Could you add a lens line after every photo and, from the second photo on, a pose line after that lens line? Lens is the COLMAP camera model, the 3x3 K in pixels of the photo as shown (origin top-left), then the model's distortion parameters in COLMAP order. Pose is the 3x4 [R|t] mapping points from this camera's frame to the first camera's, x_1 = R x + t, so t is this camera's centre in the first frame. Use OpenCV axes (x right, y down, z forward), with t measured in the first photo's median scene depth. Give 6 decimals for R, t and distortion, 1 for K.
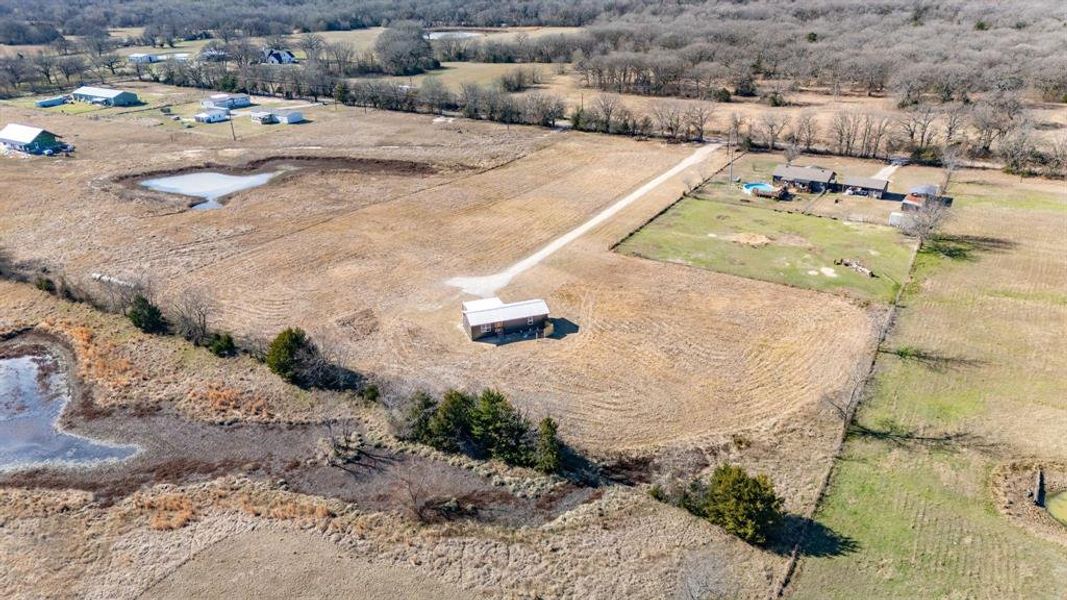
lens RADIAL K [[774.7, 0, 533.5], [0, 774.7, 300.0], [0, 0, 1]] dist [0.093593, -0.104165]
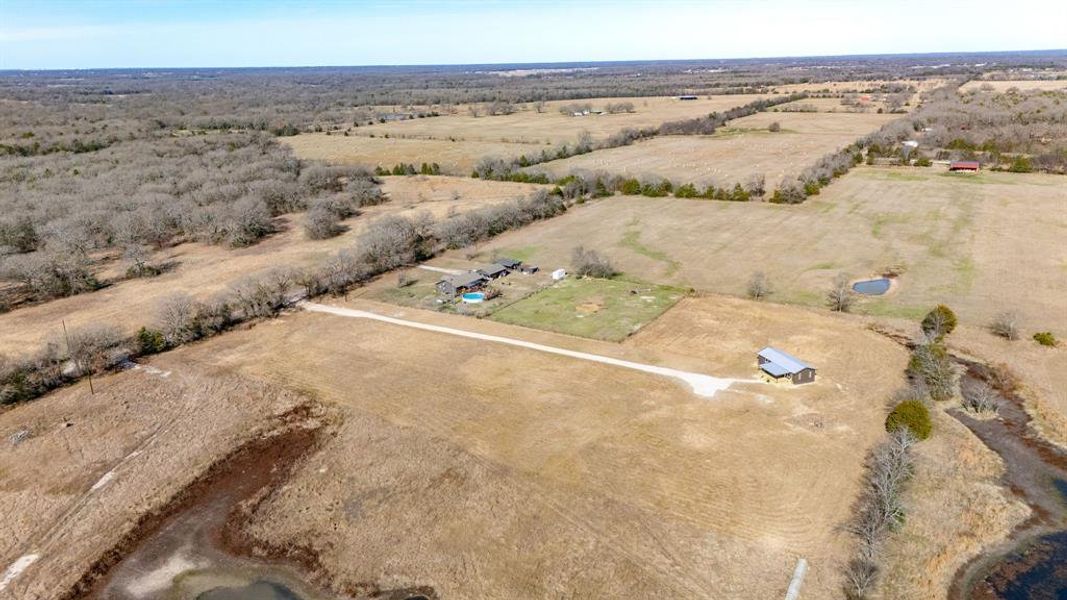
lens RADIAL K [[774.7, 0, 533.5], [0, 774.7, 300.0], [0, 0, 1]] dist [0.093593, -0.104165]
pose [[-0.006333, -0.276681, 0.960941, -1.035079], [0.428180, 0.867659, 0.252644, -0.480999], [-0.903671, 0.413056, 0.112975, 0.937384]]
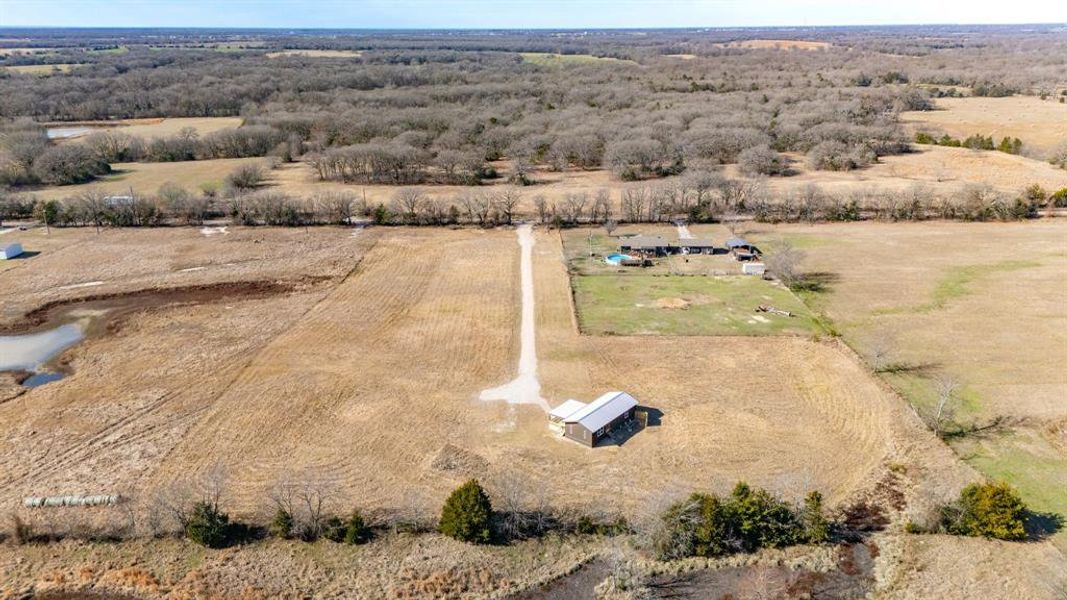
lens RADIAL K [[774.7, 0, 533.5], [0, 774.7, 300.0], [0, 0, 1]] dist [0.093593, -0.104165]
pose [[0.852063, -0.160883, 0.498101, -0.457502], [0.206276, 0.977793, -0.037040, -0.082637], [-0.481080, 0.134306, 0.866328, 0.120757]]
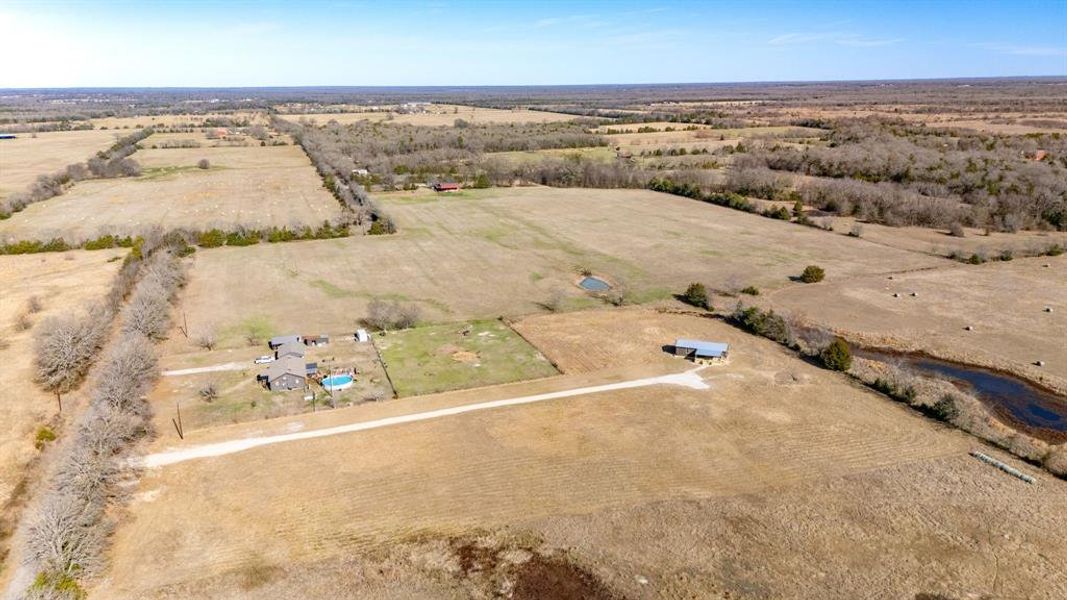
lens RADIAL K [[774.7, 0, 533.5], [0, 774.7, 300.0], [0, 0, 1]] dist [0.093593, -0.104165]
pose [[-0.773627, -0.145413, 0.616731, -0.595613], [0.282235, 0.792349, 0.540856, -0.823851], [-0.567314, 0.592484, -0.571942, 1.631023]]
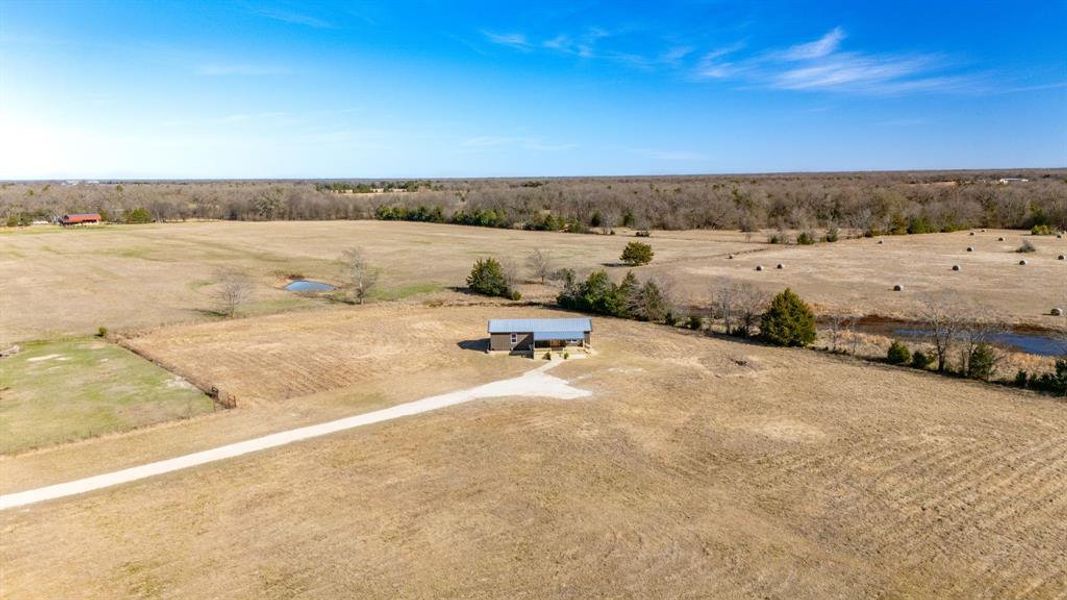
lens RADIAL K [[774.7, 0, 533.5], [0, 774.7, 300.0], [0, 0, 1]] dist [0.093593, -0.104165]
pose [[-0.947364, -0.020059, 0.319530, -0.224727], [0.158445, 0.837870, 0.522369, -0.338080], [-0.278203, 0.545501, -0.790589, 1.269868]]
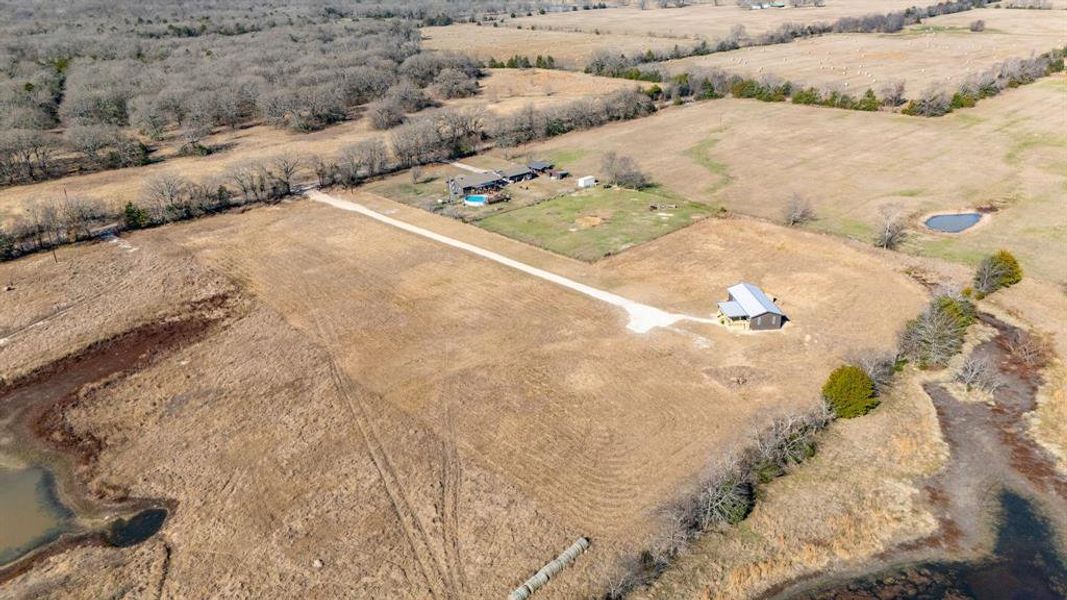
lens RADIAL K [[774.7, 0, 533.5], [0, 774.7, 300.0], [0, 0, 1]] dist [0.093593, -0.104165]
pose [[0.244364, -0.378156, 0.892908, -0.889786], [0.409194, 0.875034, 0.258602, -0.324739], [-0.879117, 0.302180, 0.368566, 0.670987]]
